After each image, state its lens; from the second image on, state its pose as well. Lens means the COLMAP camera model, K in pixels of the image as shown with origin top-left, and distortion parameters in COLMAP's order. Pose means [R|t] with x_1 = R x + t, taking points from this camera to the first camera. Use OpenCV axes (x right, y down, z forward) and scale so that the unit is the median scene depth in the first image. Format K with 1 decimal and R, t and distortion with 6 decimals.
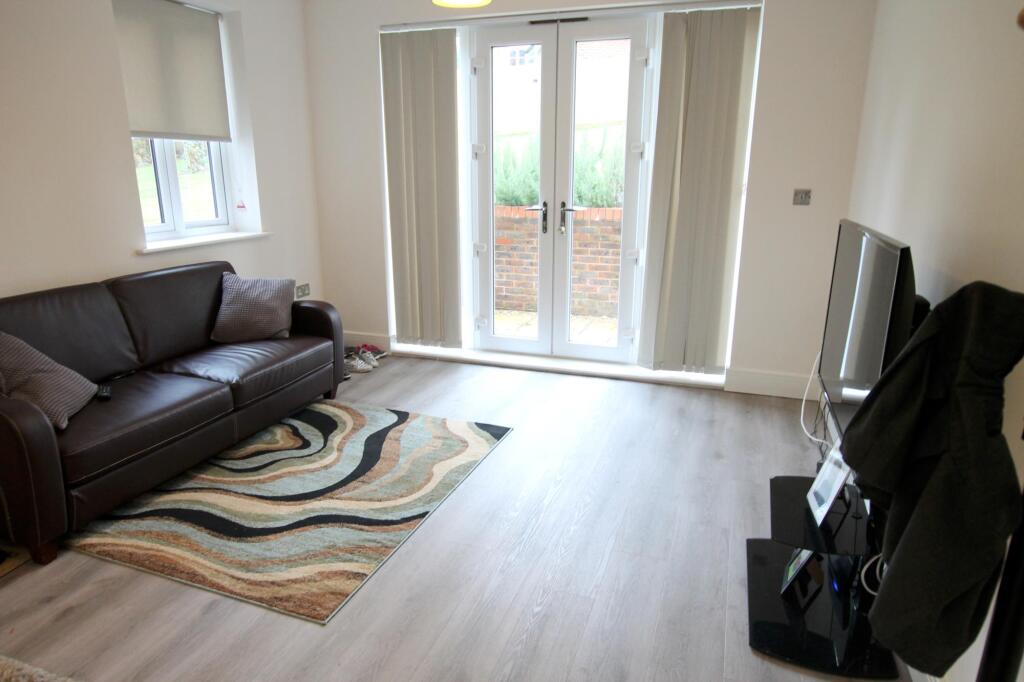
lens RADIAL K [[641.2, 0, 511.2], [0, 641.2, 348.2], [0, 0, 1]] dist [-0.024653, 0.020674]
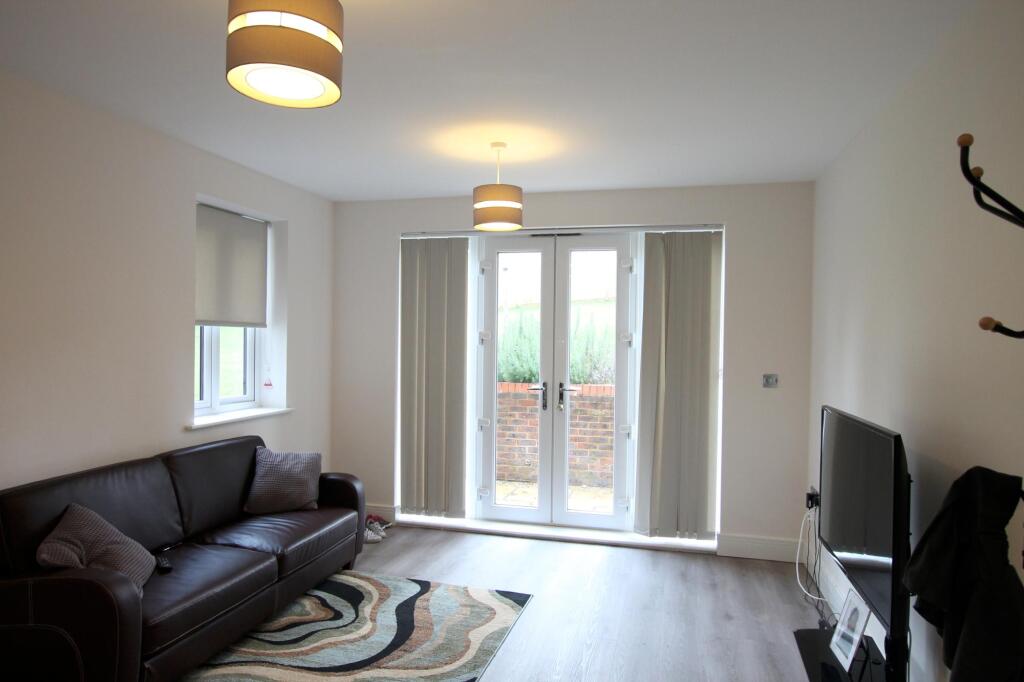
lens RADIAL K [[641.2, 0, 511.2], [0, 641.2, 348.2], [0, 0, 1]] dist [-0.024653, 0.020674]
pose [[0.996427, 0.010775, 0.083770, -0.118089], [0.011130, 0.966427, -0.256699, 0.001653], [-0.083724, 0.256714, 0.962854, -0.107595]]
